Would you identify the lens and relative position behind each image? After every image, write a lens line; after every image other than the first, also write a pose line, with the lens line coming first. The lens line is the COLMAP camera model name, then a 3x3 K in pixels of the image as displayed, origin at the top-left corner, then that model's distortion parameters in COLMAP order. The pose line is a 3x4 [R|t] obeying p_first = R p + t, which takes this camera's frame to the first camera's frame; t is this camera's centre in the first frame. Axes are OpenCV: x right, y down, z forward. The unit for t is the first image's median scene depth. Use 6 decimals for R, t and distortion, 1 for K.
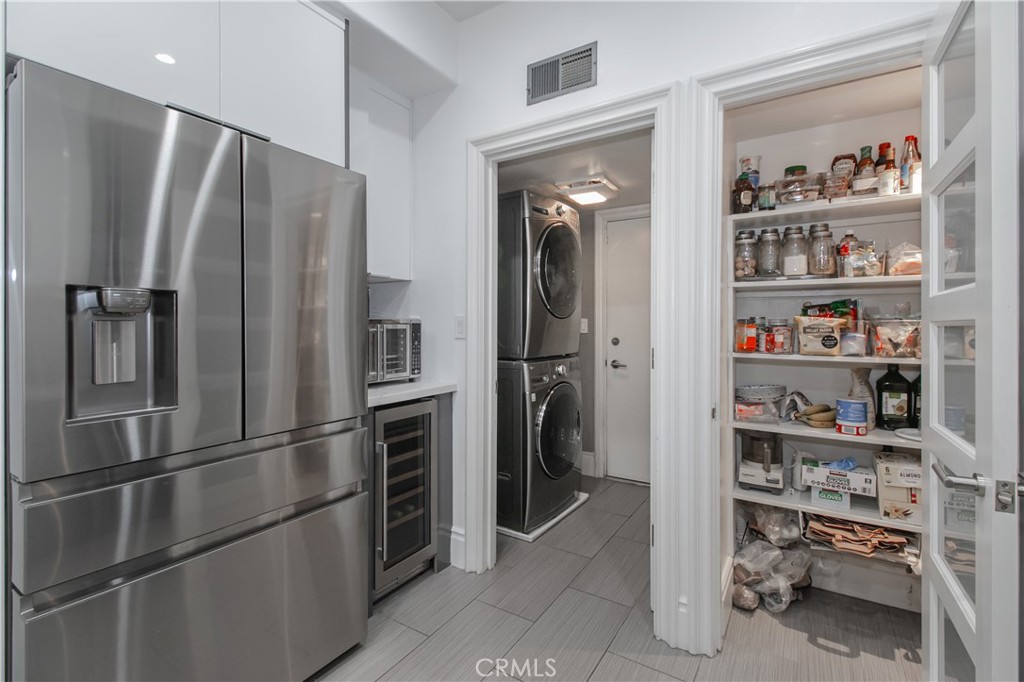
lens RADIAL K [[466.4, 0, 513.6], [0, 466.4, 335.1], [0, 0, 1]] dist [0.003571, -0.001678]
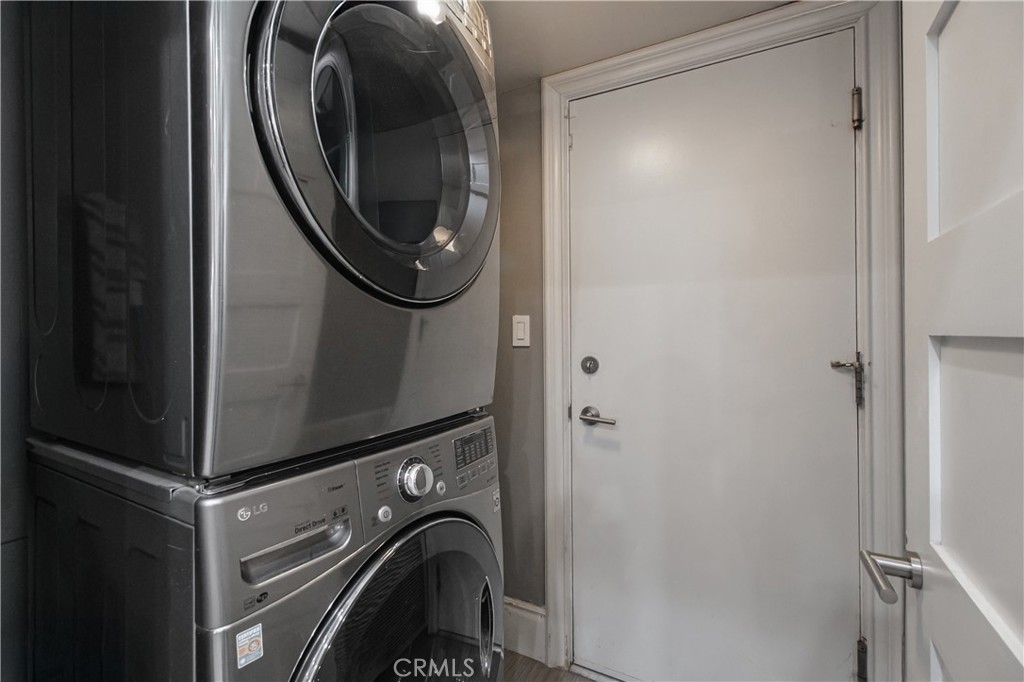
lens RADIAL K [[466.4, 0, 507.8], [0, 466.4, 336.7], [0, 0, 1]] dist [0.003571, -0.001678]
pose [[0.998427, -0.007510, 0.055563, 0.115524], [0.007893, 0.999947, -0.006664, -0.011604], [-0.055510, 0.007092, 0.998433, 0.558771]]
